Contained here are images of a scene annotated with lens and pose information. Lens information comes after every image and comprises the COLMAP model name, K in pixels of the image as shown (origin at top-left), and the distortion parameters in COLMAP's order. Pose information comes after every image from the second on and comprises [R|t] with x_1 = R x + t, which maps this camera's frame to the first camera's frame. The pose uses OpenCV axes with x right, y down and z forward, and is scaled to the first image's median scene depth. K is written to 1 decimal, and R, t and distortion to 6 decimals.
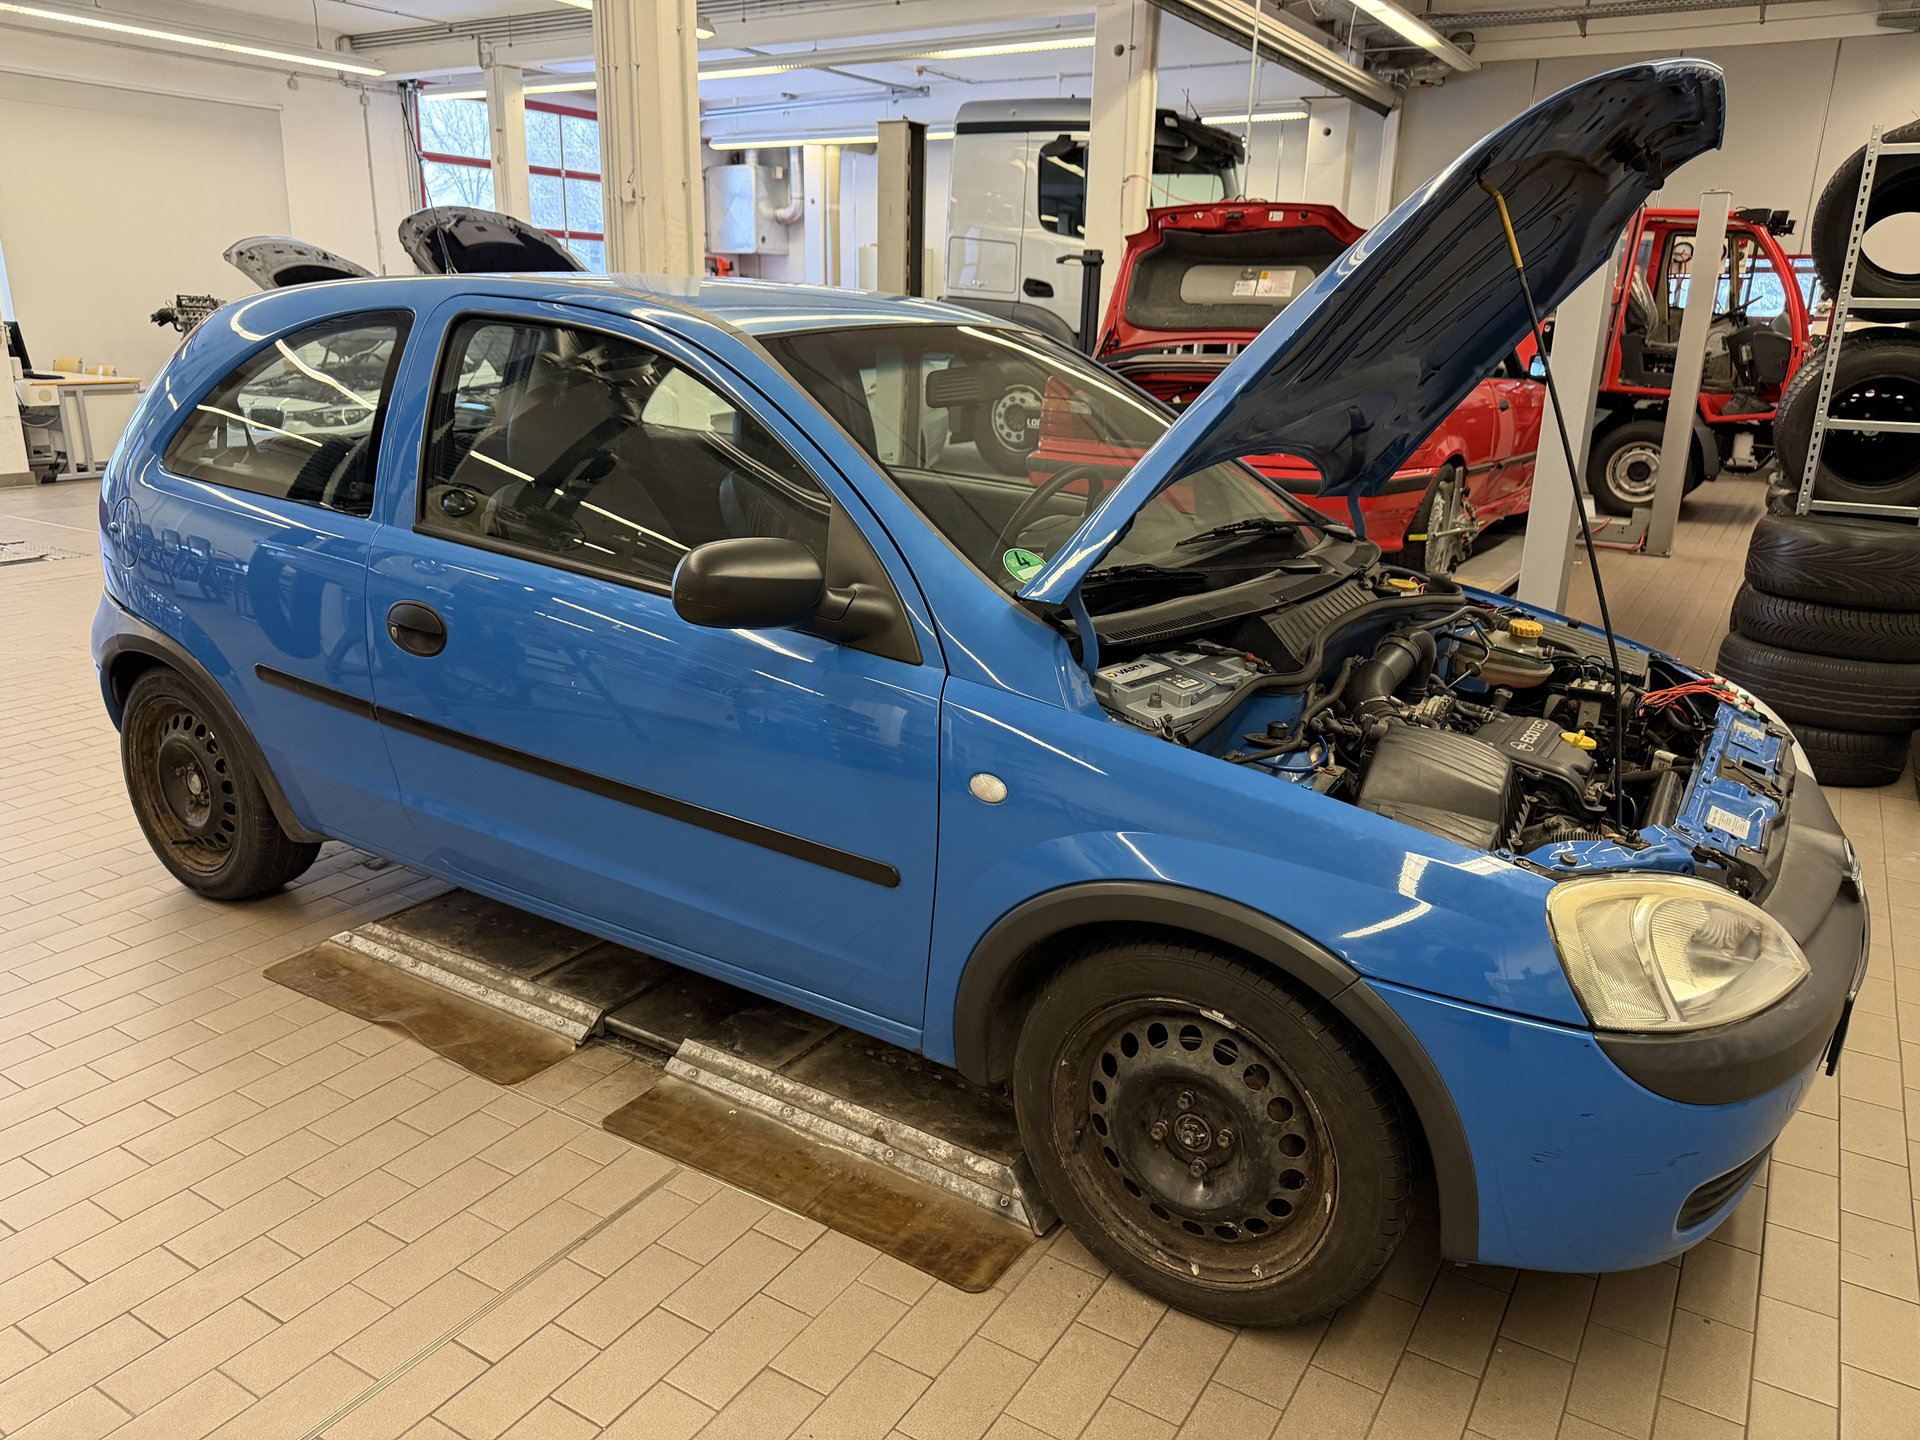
lens RADIAL K [[1353.2, 0, 960.0], [0, 1353.2, 720.0], [0, 0, 1]] dist [-0.009846, -0.002937]
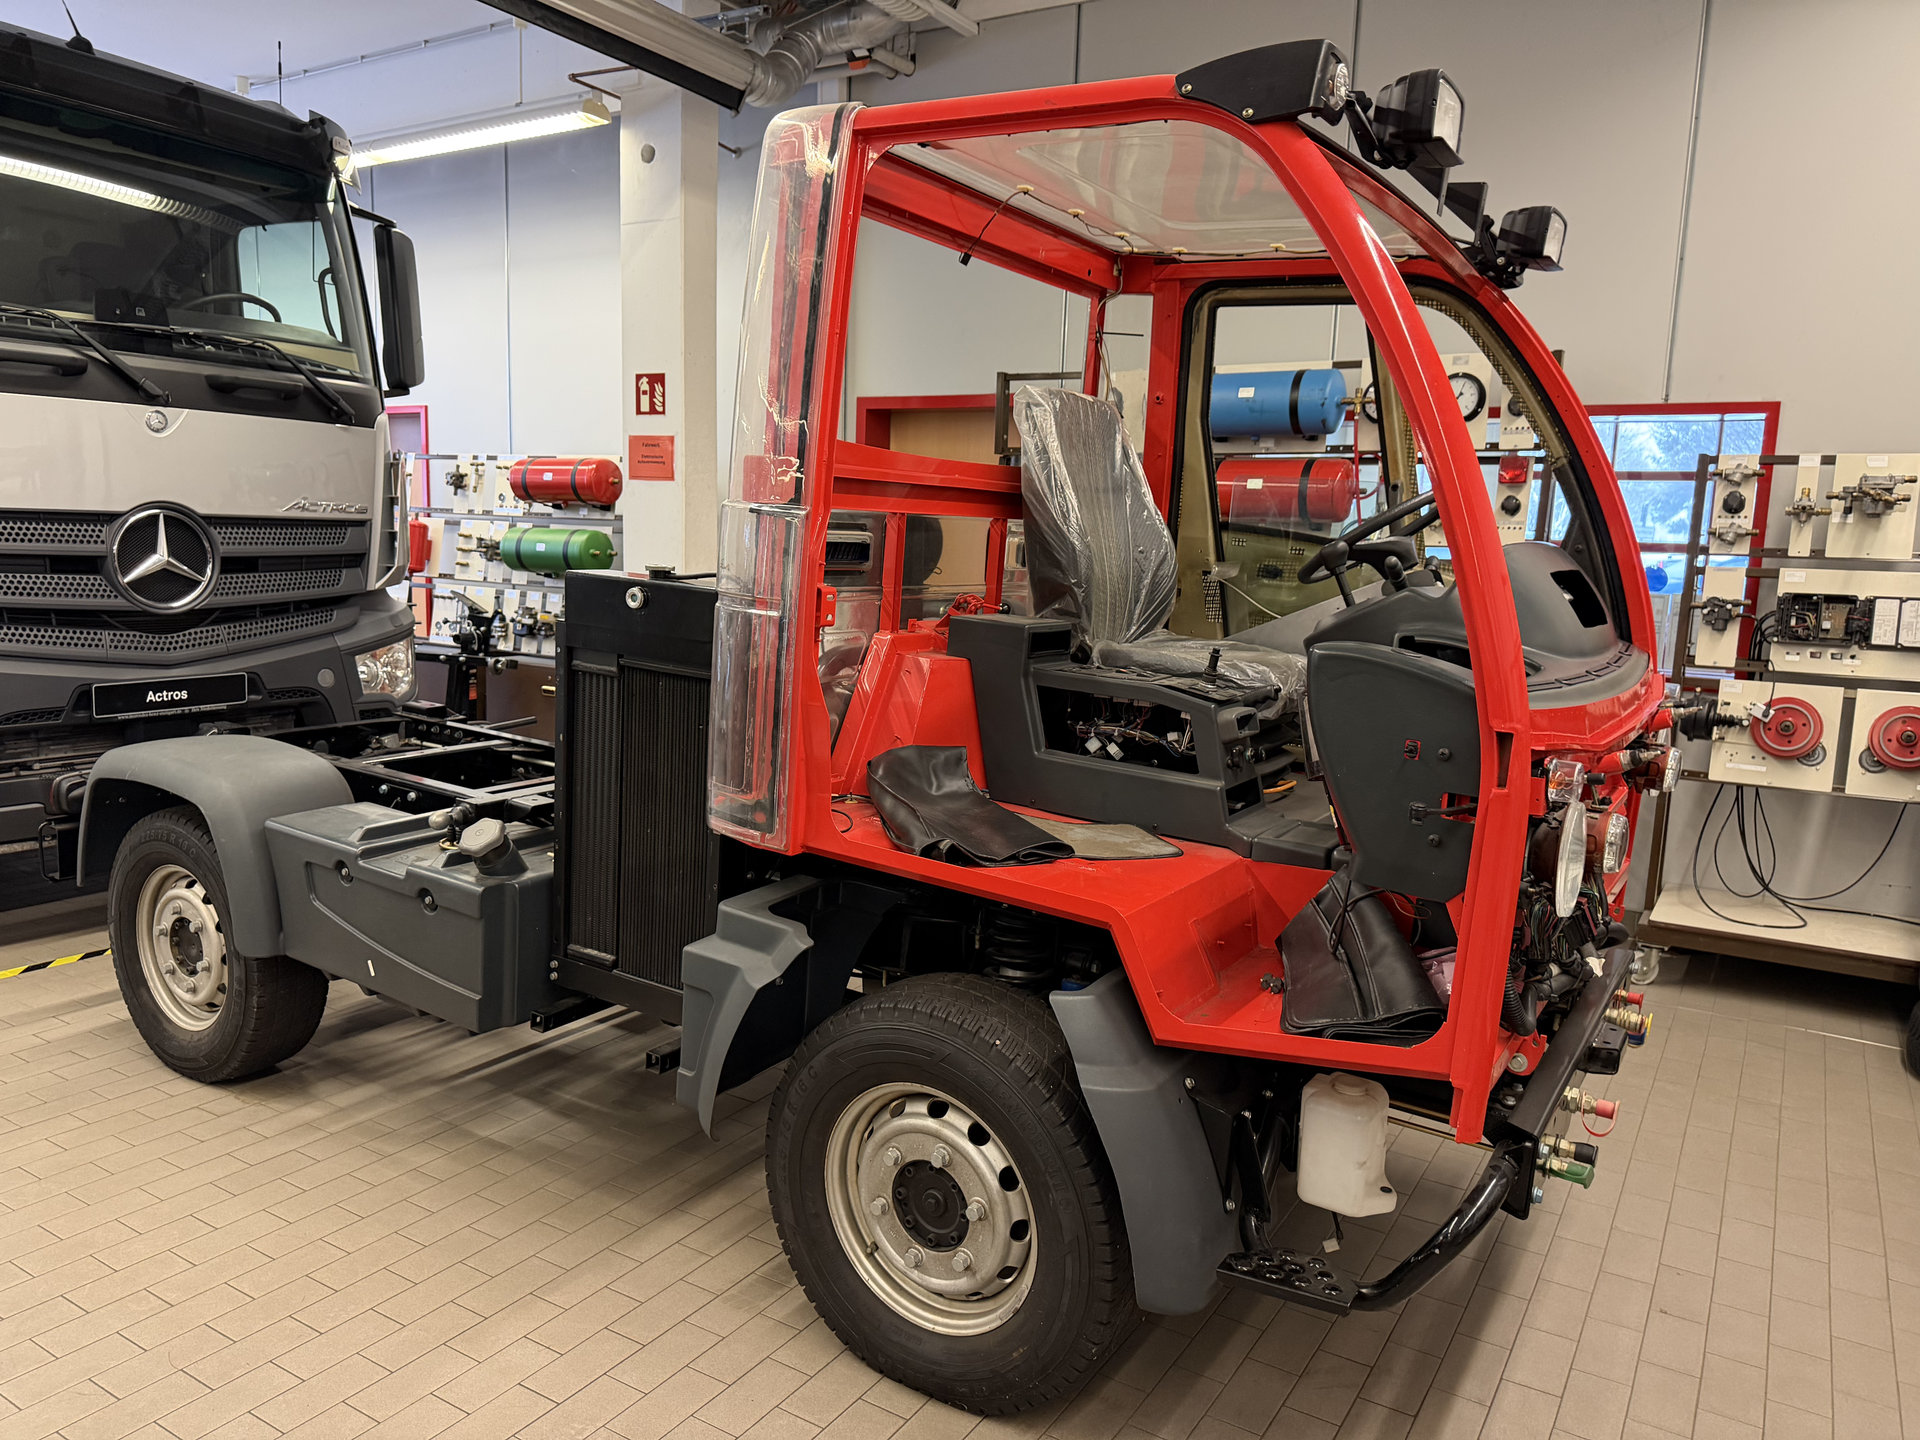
lens RADIAL K [[1353.2, 0, 960.0], [0, 1353.2, 720.0], [0, 0, 1]] dist [-0.009846, -0.002937]
pose [[0.999894, 0.013695, 0.005003, 0.297955], [-0.012793, 0.988669, -0.149564, -0.136915], [-0.006995, 0.149484, 0.988739, 0.444860]]
